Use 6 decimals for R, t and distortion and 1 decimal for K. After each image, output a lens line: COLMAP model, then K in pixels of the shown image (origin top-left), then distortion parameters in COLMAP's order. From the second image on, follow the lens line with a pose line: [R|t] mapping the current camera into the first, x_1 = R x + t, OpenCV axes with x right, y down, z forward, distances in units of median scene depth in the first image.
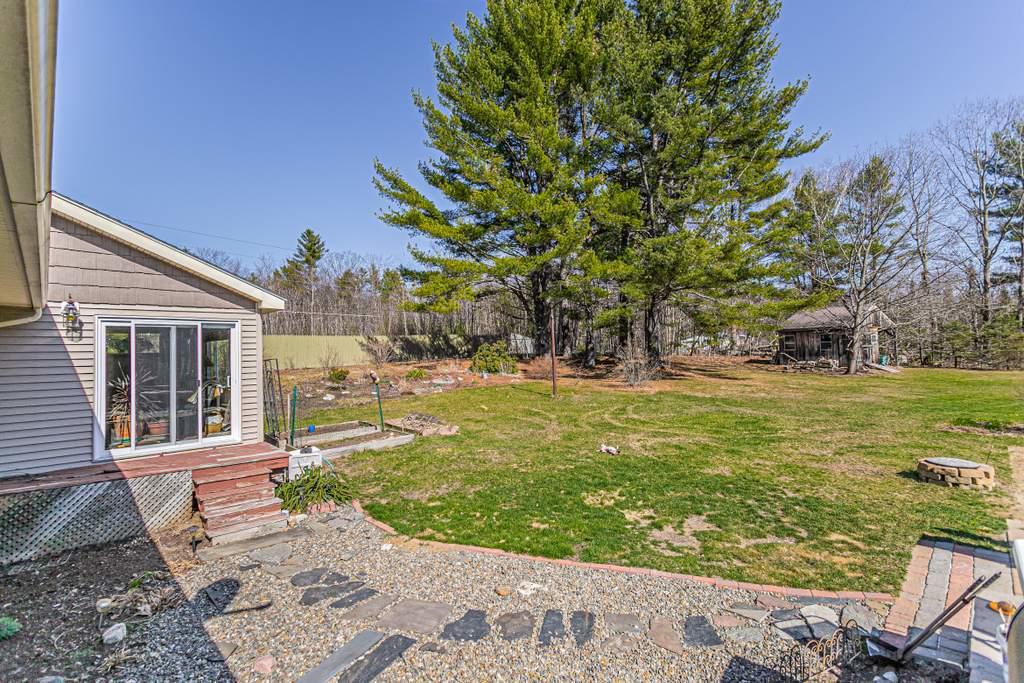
lens RADIAL K [[489.6, 0, 510.6], [0, 489.6, 343.4], [0, 0, 1]] dist [-0.000304, -0.000189]
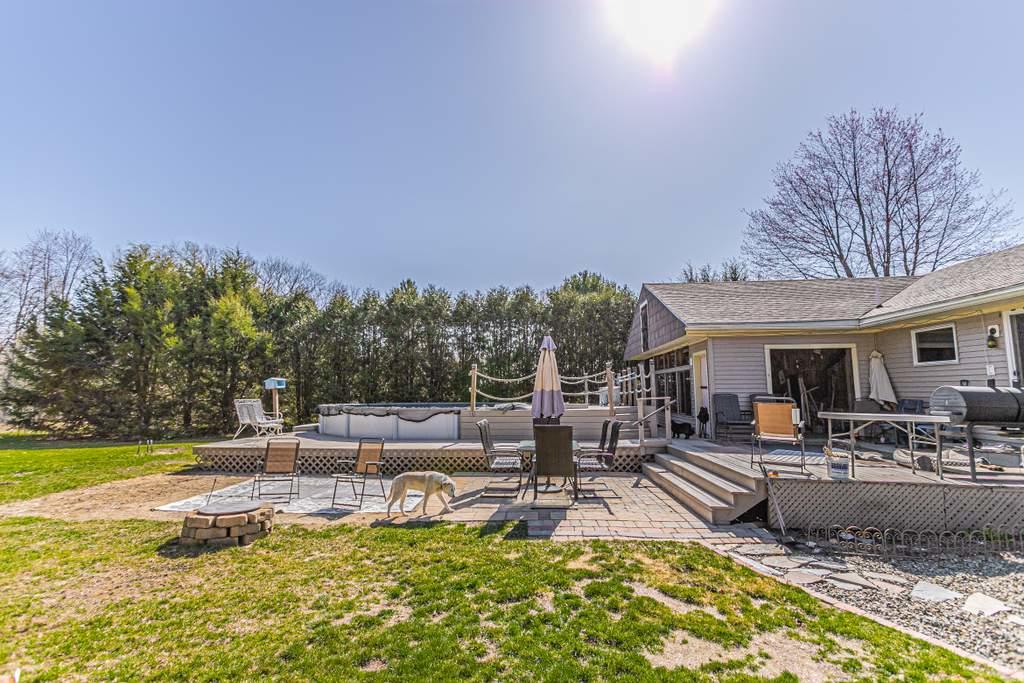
lens RADIAL K [[489.6, 0, 508.0], [0, 489.6, 342.0], [0, 0, 1]] dist [-0.000304, -0.000189]
pose [[-0.670481, 0.098737, 0.735327, 0.127333], [0.009050, 0.992120, -0.124966, 0.135355], [-0.741871, -0.077133, -0.666091, 1.631954]]
